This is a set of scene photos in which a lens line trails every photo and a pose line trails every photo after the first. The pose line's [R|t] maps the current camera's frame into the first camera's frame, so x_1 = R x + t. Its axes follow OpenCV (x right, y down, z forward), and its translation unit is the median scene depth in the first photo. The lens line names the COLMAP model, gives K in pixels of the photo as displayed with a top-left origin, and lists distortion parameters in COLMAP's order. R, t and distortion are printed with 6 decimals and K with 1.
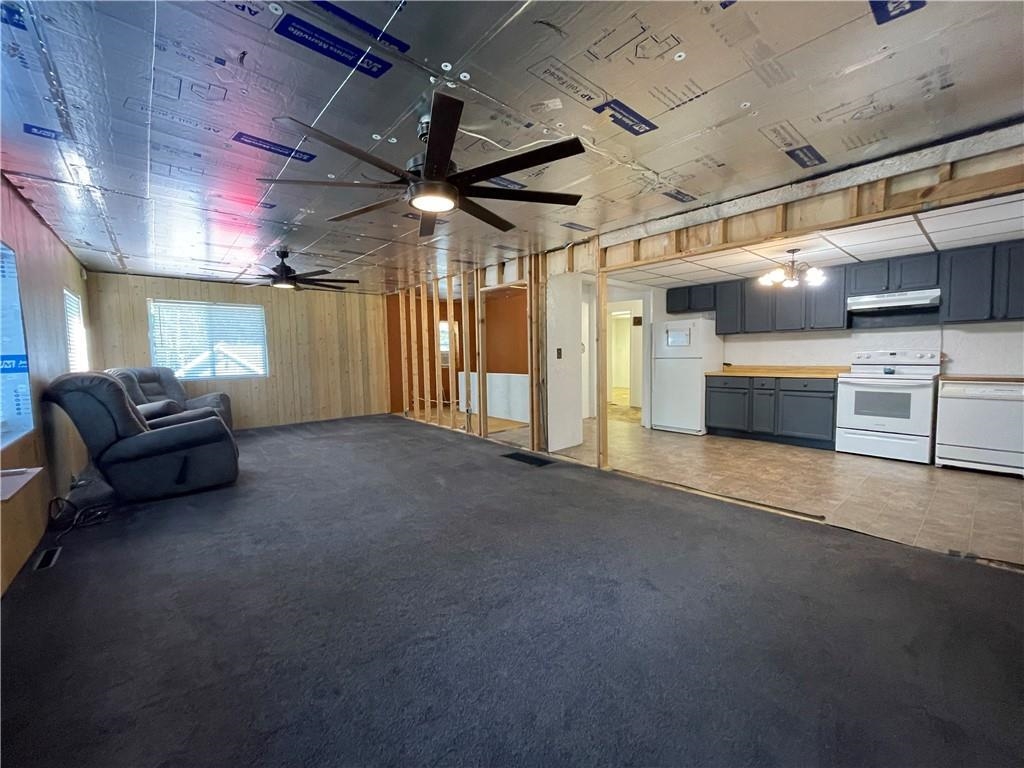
lens RADIAL K [[414.8, 0, 513.8], [0, 414.8, 380.0], [0, 0, 1]] dist [0.000748, 0.001001]
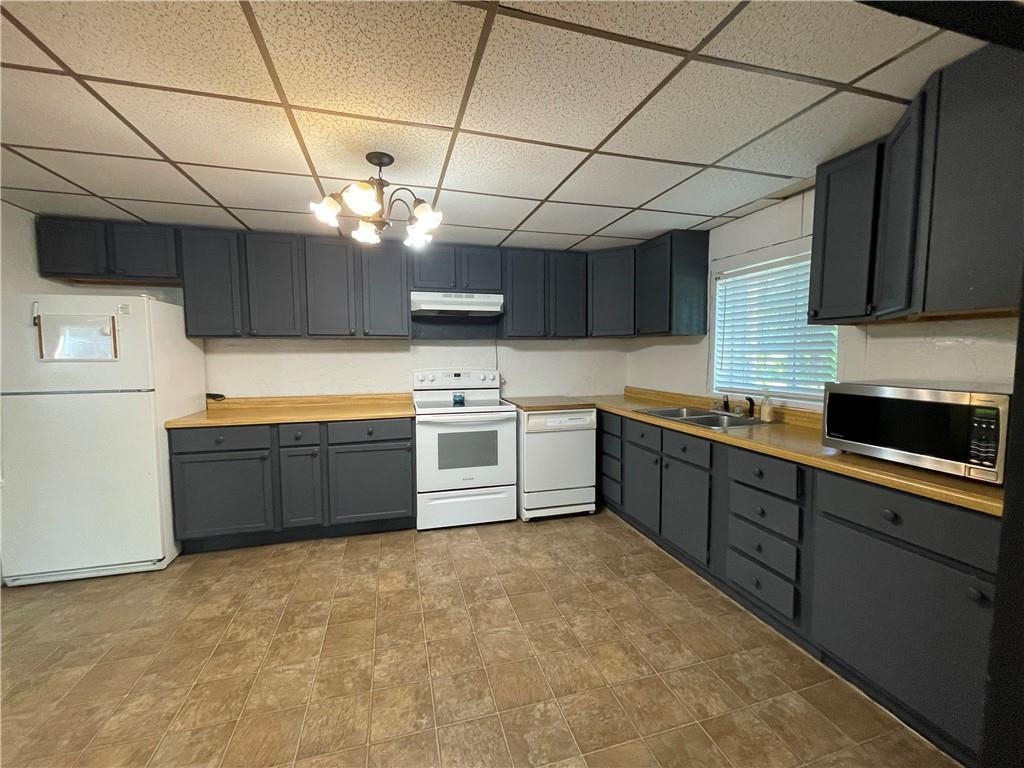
lens RADIAL K [[414.8, 0, 508.0], [0, 414.8, 379.3], [0, 0, 1]] dist [0.000748, 0.001001]
pose [[0.425957, -0.036578, 0.904003, 0.271985], [0.053243, 0.998464, 0.015313, -0.062124], [-0.903175, 0.041609, 0.427251, 0.597583]]
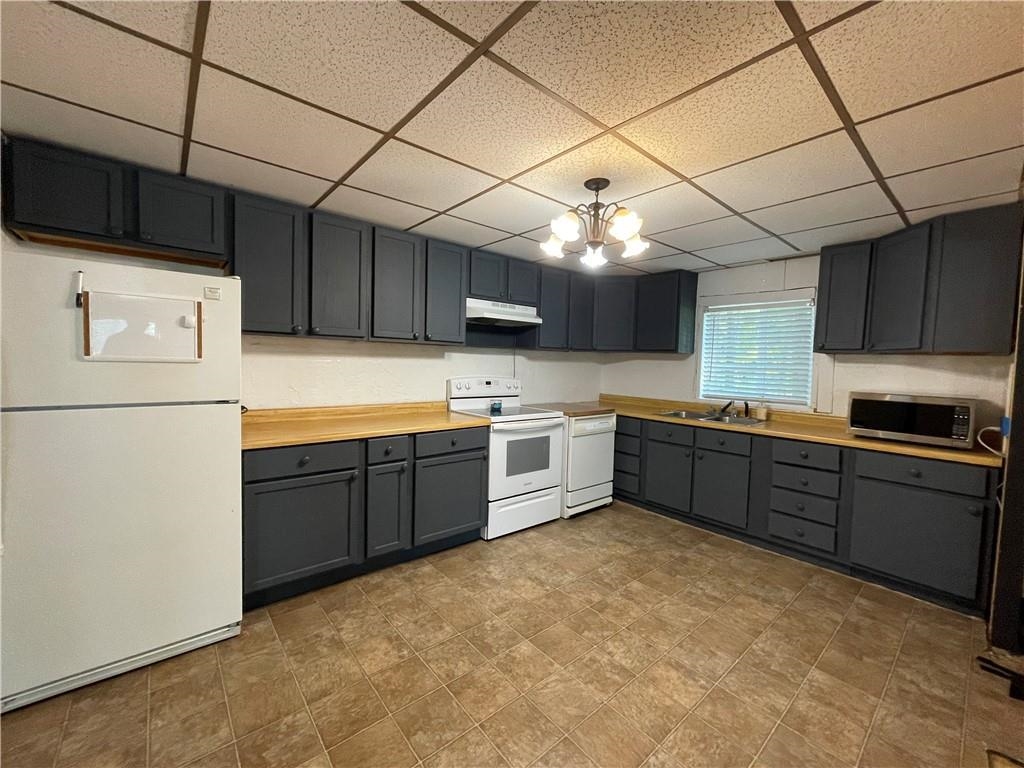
lens RADIAL K [[414.8, 0, 509.1], [0, 414.8, 379.6], [0, 0, 1]] dist [0.000748, 0.001001]
pose [[0.010318, -0.020625, 0.999734, 0.157018], [0.035629, 0.999160, 0.020245, -0.083539], [-0.999312, 0.035410, 0.011044, 0.954501]]
